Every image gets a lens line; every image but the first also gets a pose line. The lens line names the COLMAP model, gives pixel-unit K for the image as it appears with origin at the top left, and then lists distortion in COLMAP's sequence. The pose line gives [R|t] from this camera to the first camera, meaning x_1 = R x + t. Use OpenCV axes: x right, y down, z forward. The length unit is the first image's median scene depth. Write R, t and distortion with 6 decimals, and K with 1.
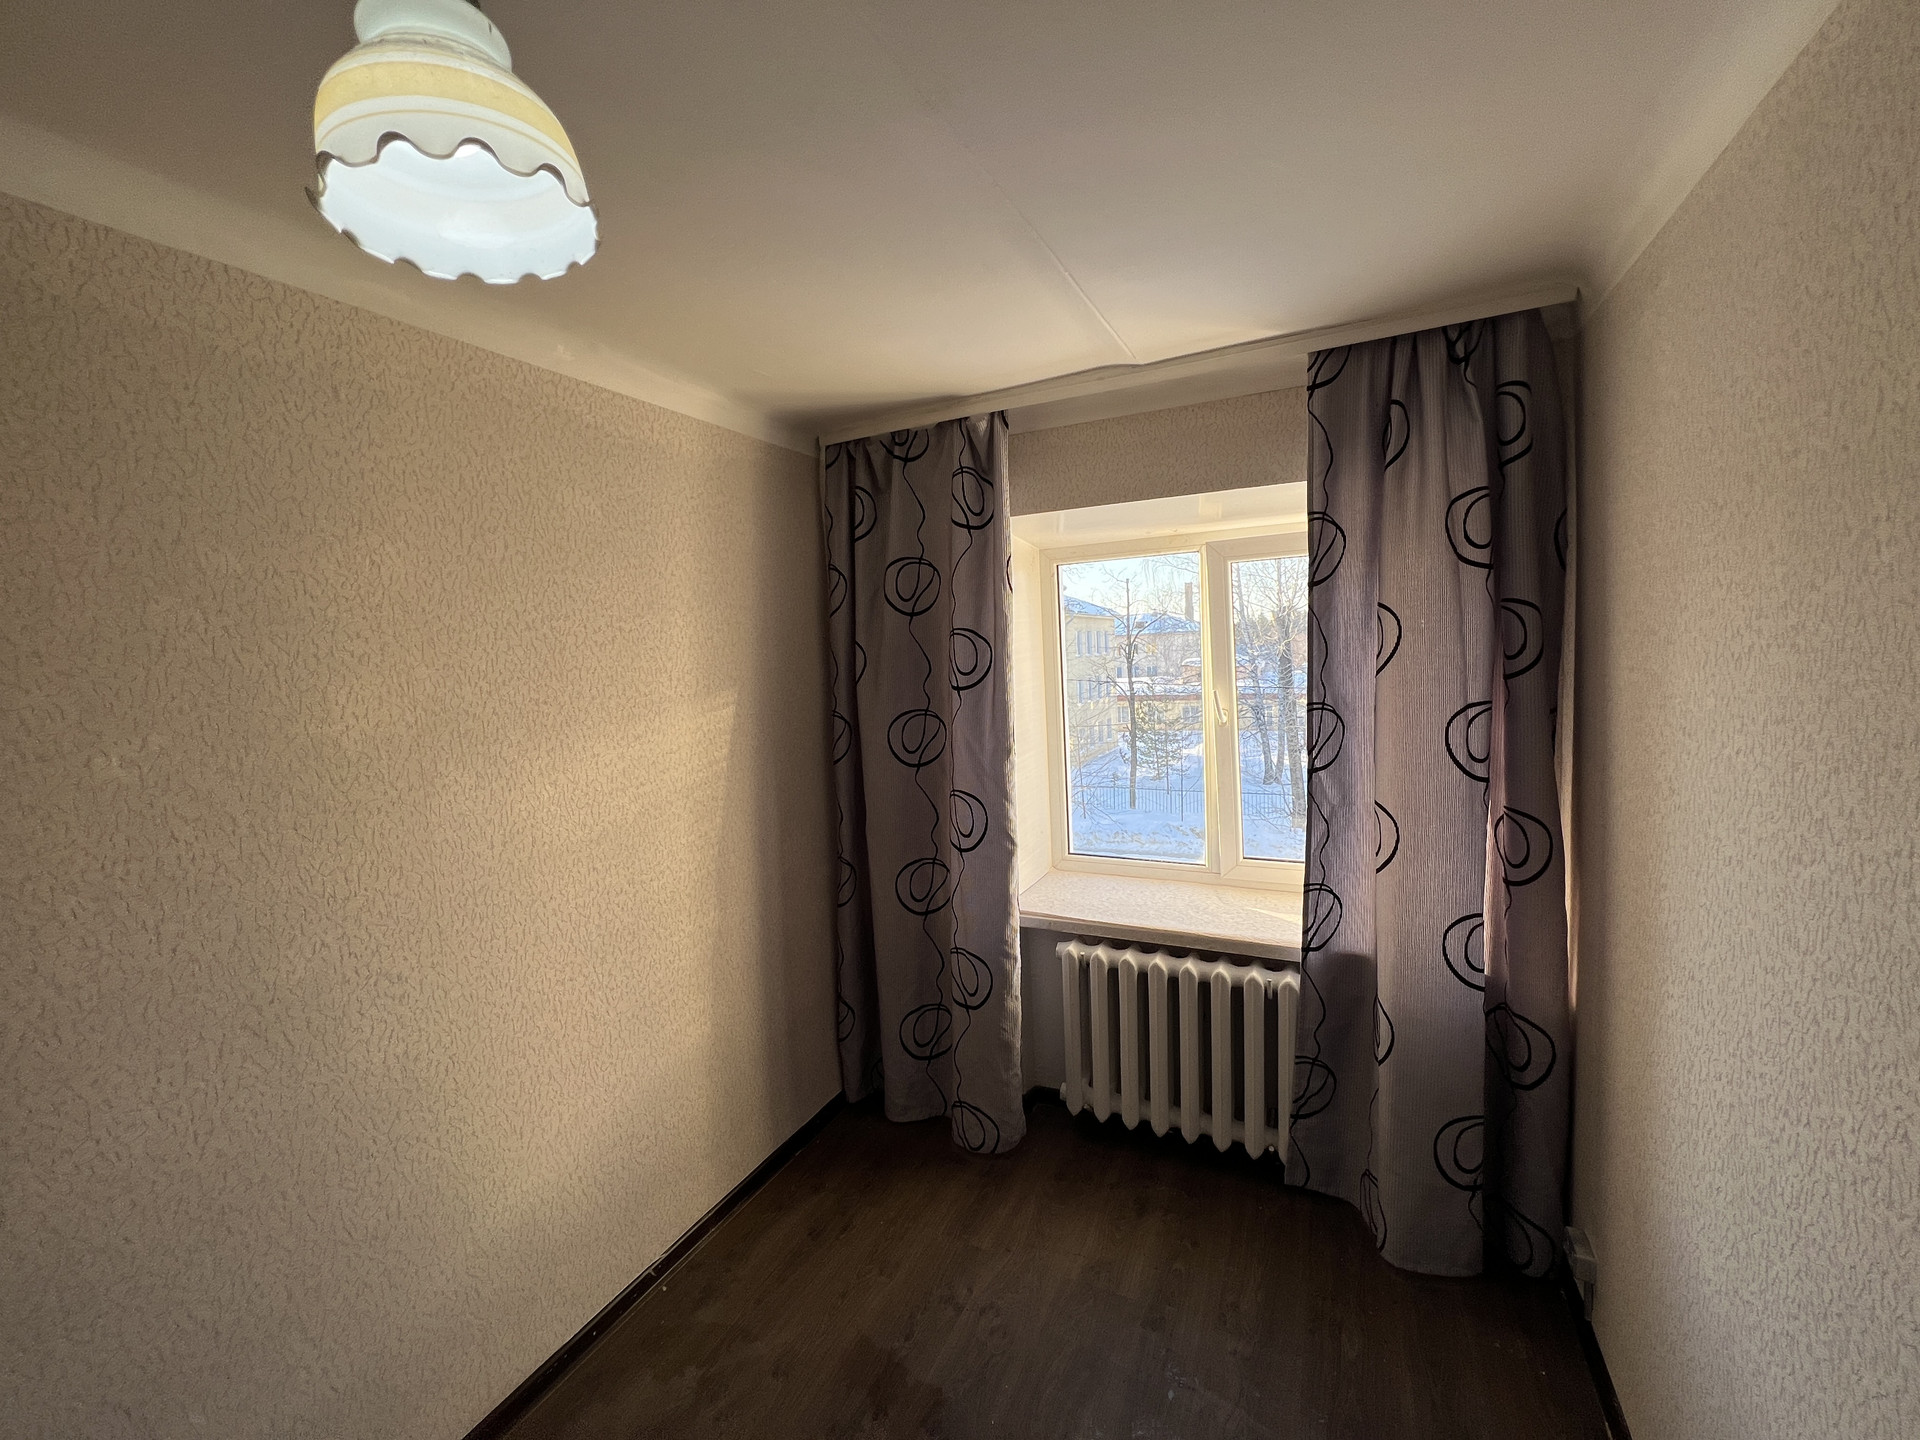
lens RADIAL K [[760.4, 0, 970.1], [0, 760.4, 725.1], [0, 0, 1]] dist [-0.009728, 0.001296]
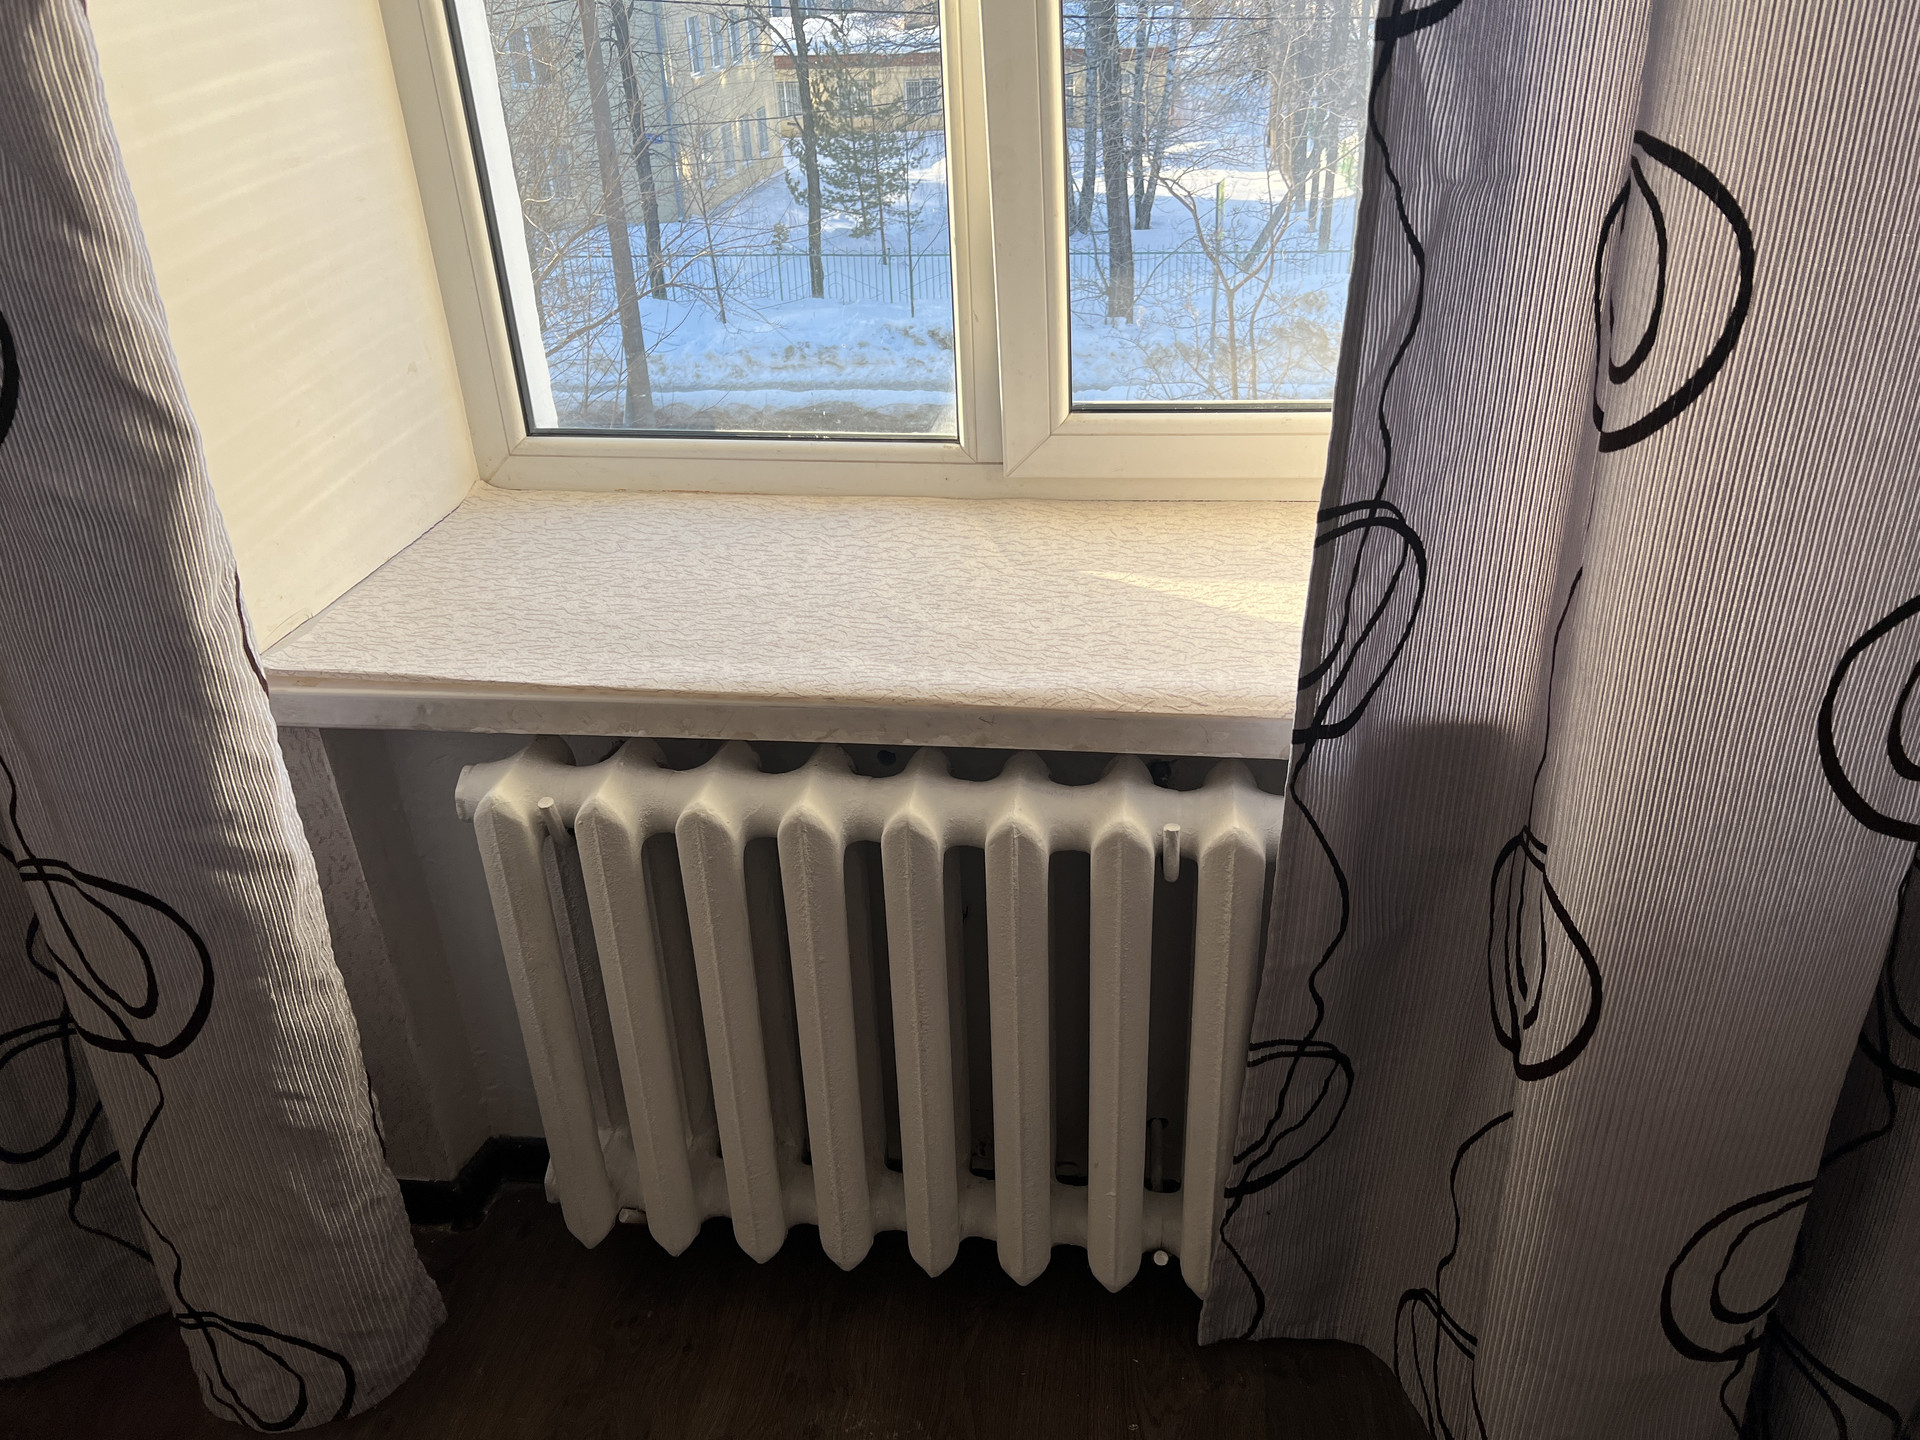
lens RADIAL K [[1425.8, 0, 955.1], [0, 1425.8, 686.9], [0, 0, 1]] dist [0.041598, -0.039396]
pose [[0.954133, -0.130964, 0.269217, 0.163554], [0.024412, 0.930283, 0.366029, 0.075464], [-0.298385, -0.342669, 0.890811, 0.526026]]
